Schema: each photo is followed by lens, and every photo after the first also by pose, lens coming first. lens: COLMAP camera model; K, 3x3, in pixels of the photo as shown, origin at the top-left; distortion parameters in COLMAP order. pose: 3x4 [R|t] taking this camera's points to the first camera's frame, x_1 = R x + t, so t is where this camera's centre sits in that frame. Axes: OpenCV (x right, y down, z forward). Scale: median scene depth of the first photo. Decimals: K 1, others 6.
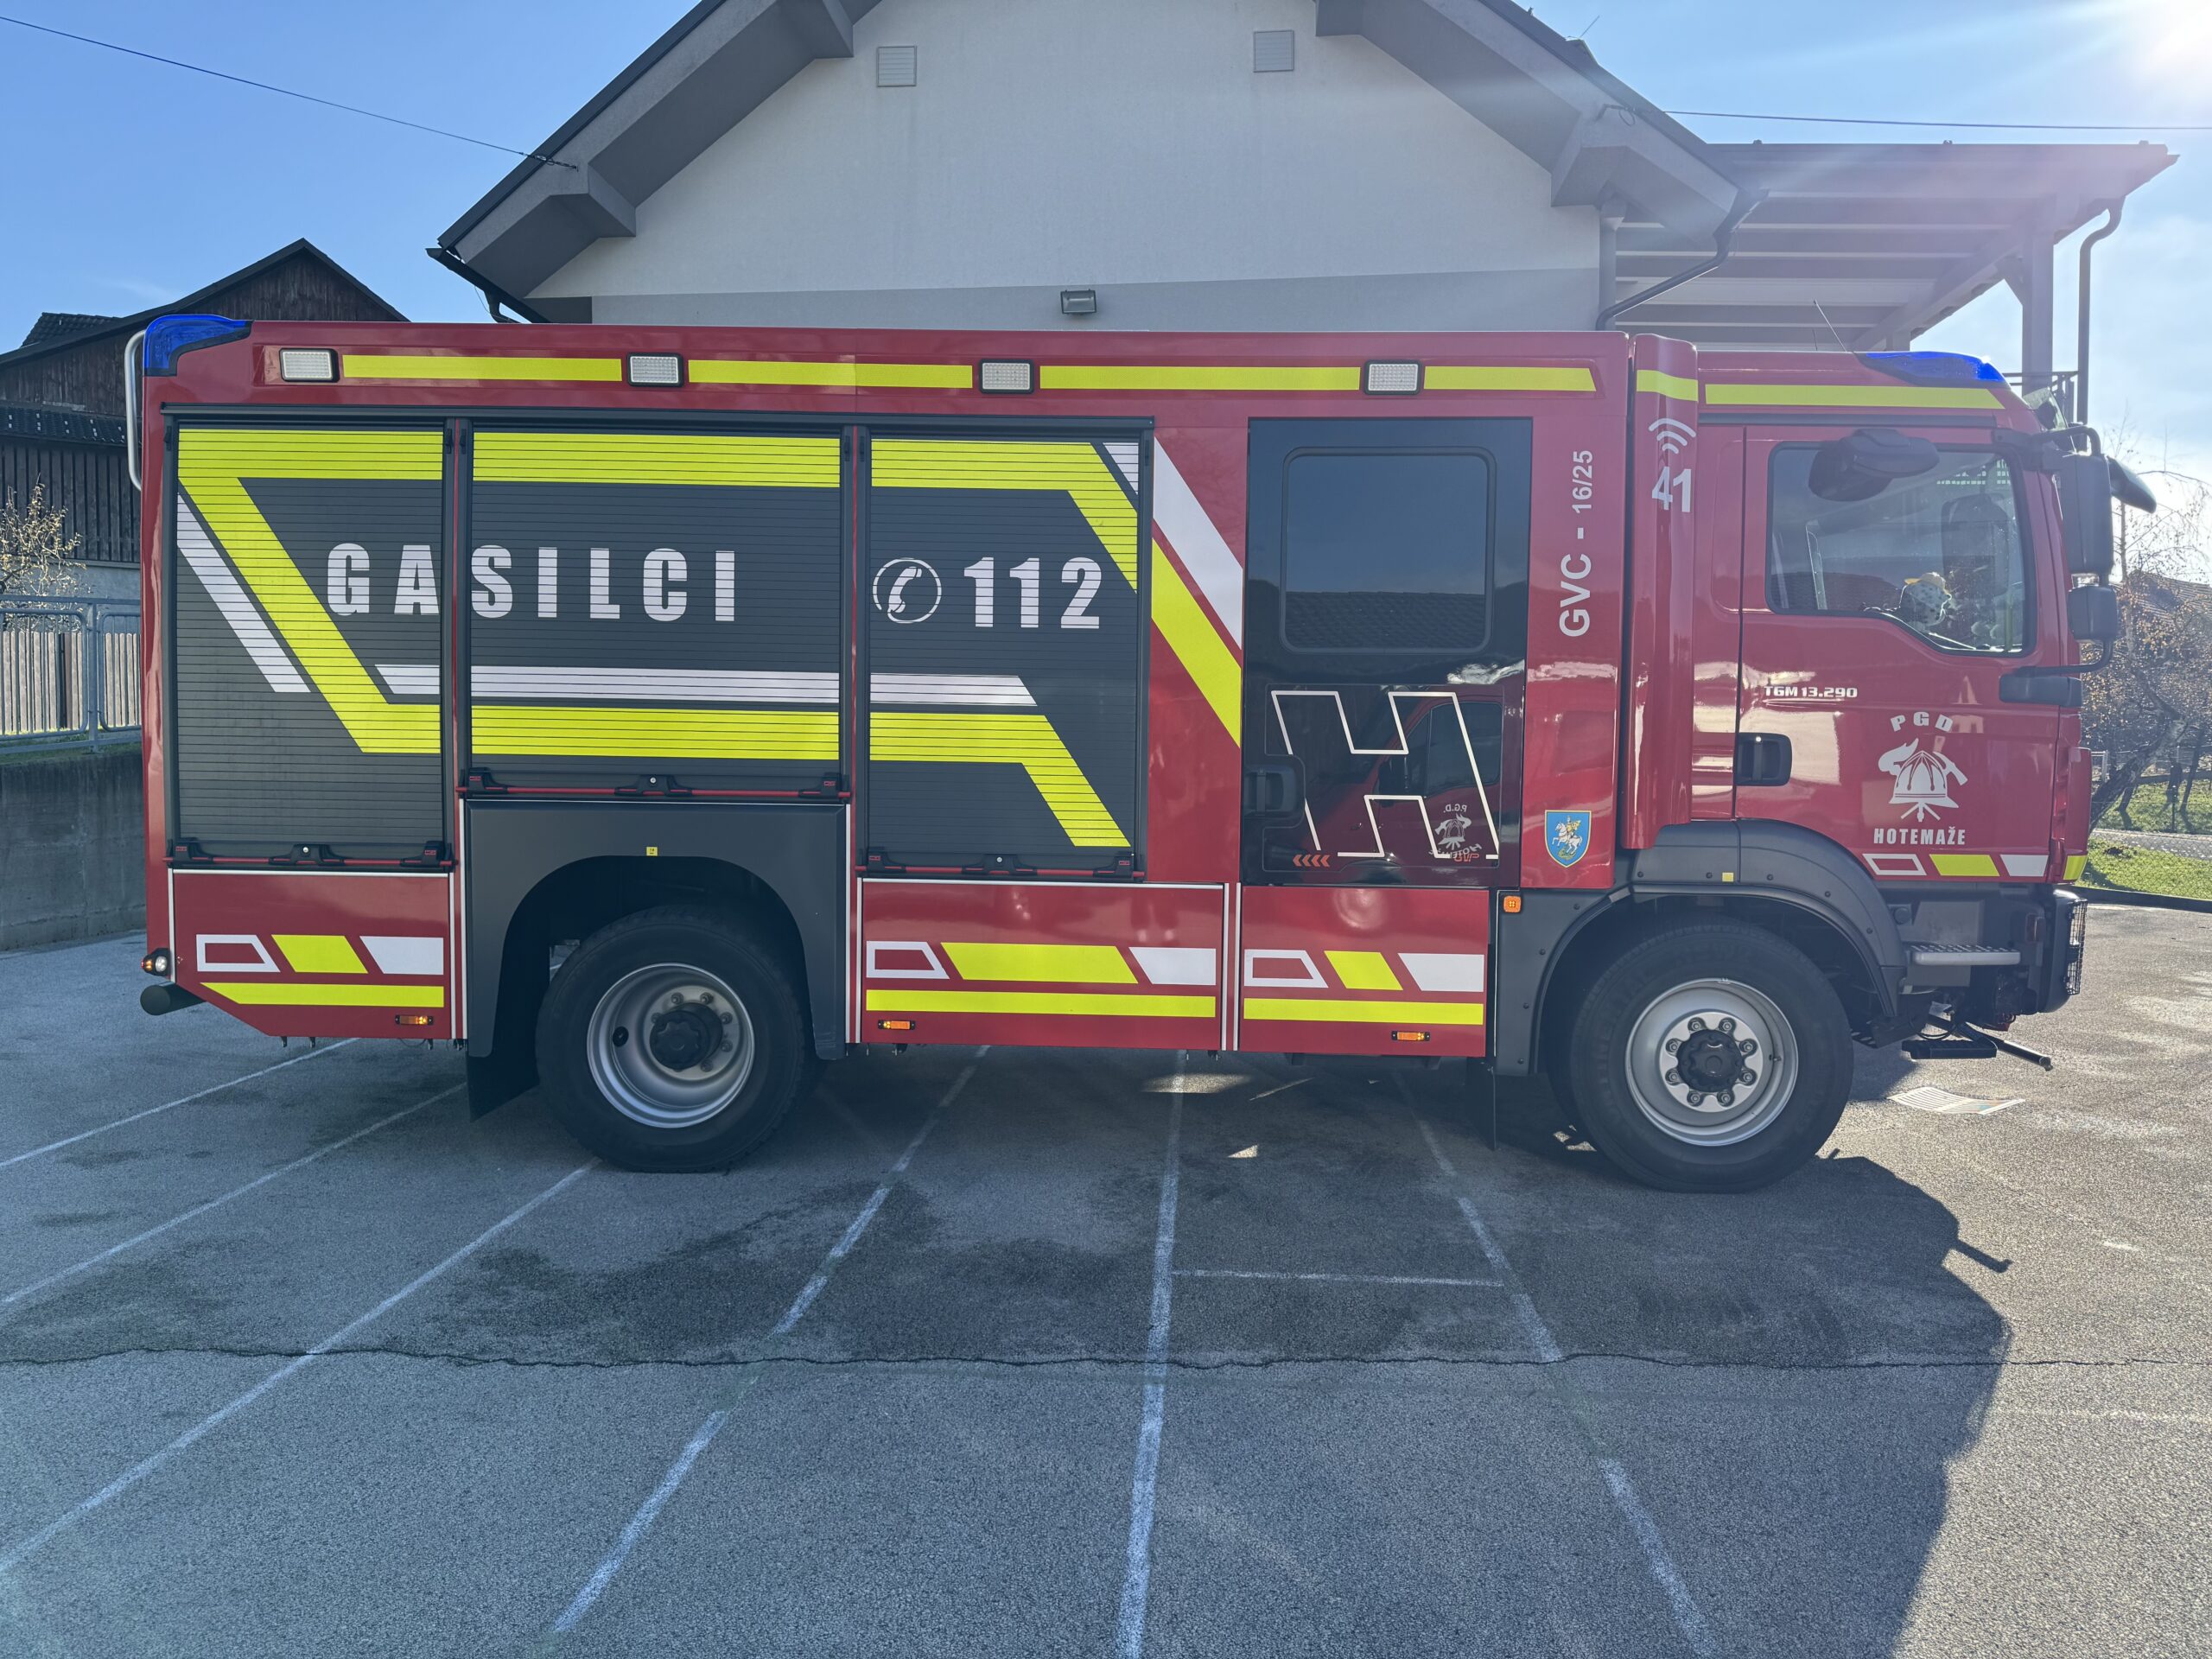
lens RADIAL K [[1528.8, 0, 1112.2], [0, 1528.8, 830.6], [0, 0, 1]] dist [0.028760, -0.030569]
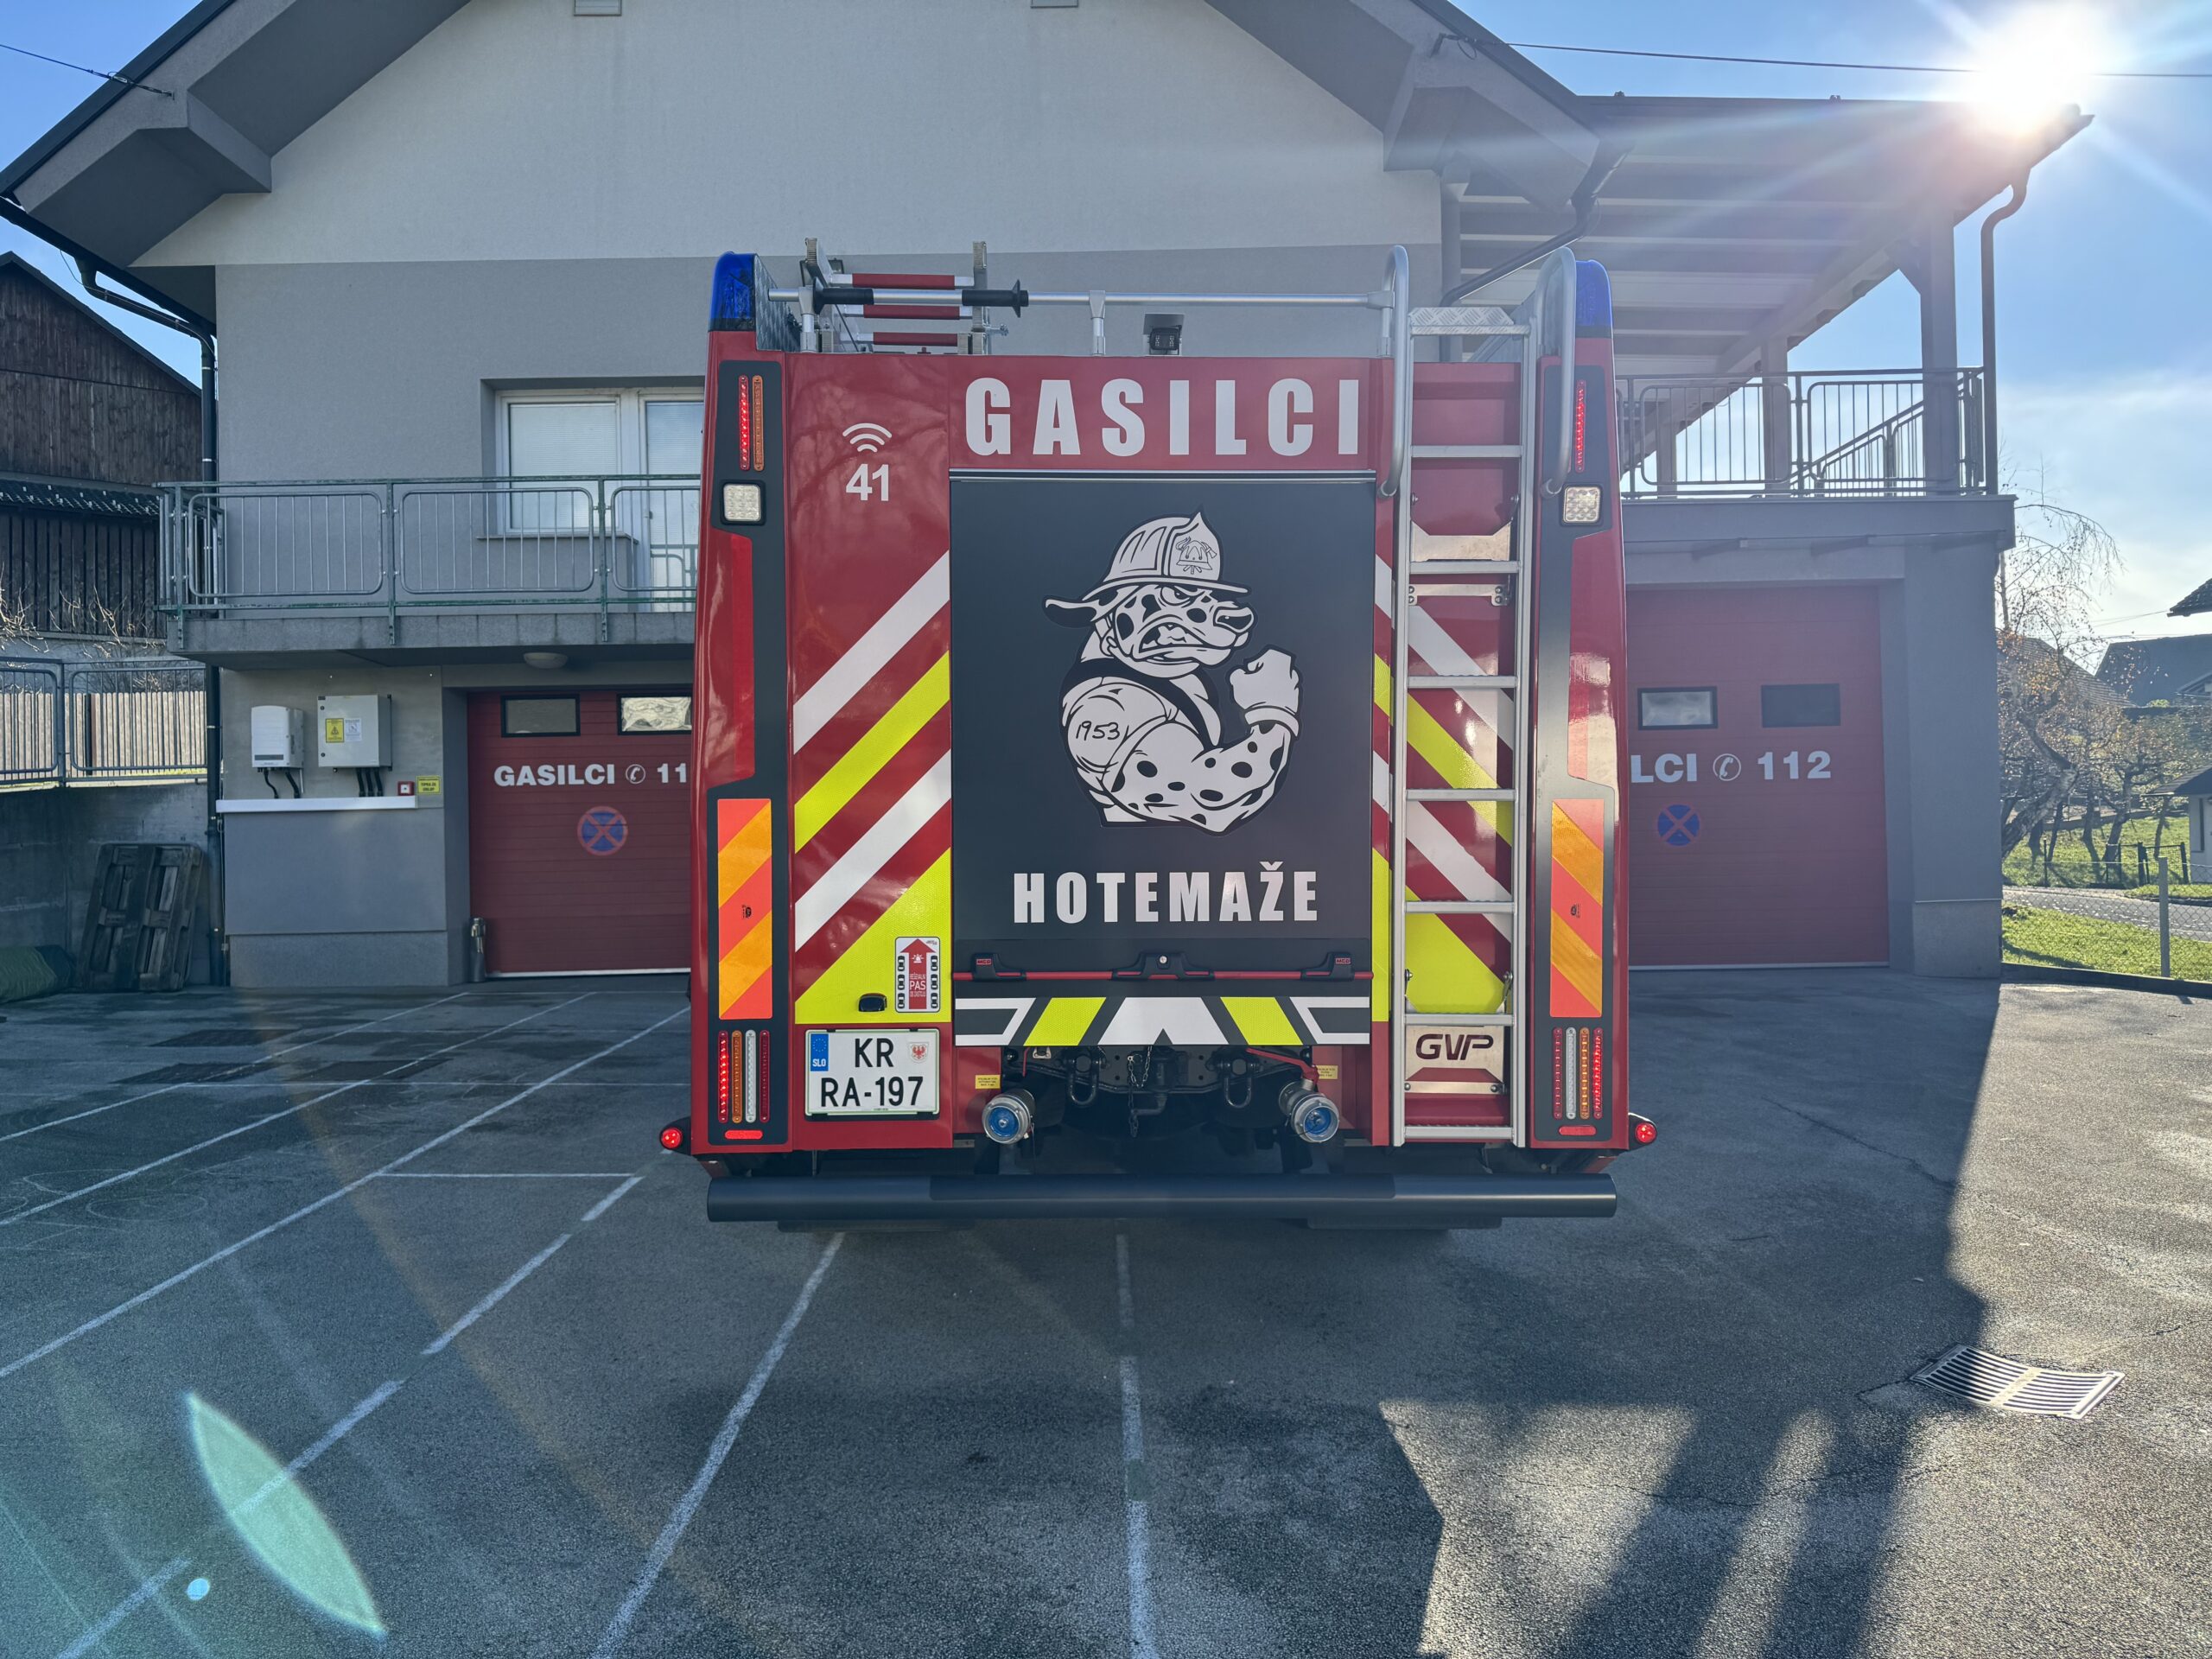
lens RADIAL K [[1551.7, 0, 1106.0], [0, 1551.7, 829.5], [0, 0, 1]] dist [0.019866, -0.023128]
pose [[0.996794, -0.014813, 0.078626, 0.182517], [0.018115, 0.998976, -0.041451, -0.033351], [-0.077932, 0.042743, 0.996042, 0.526515]]
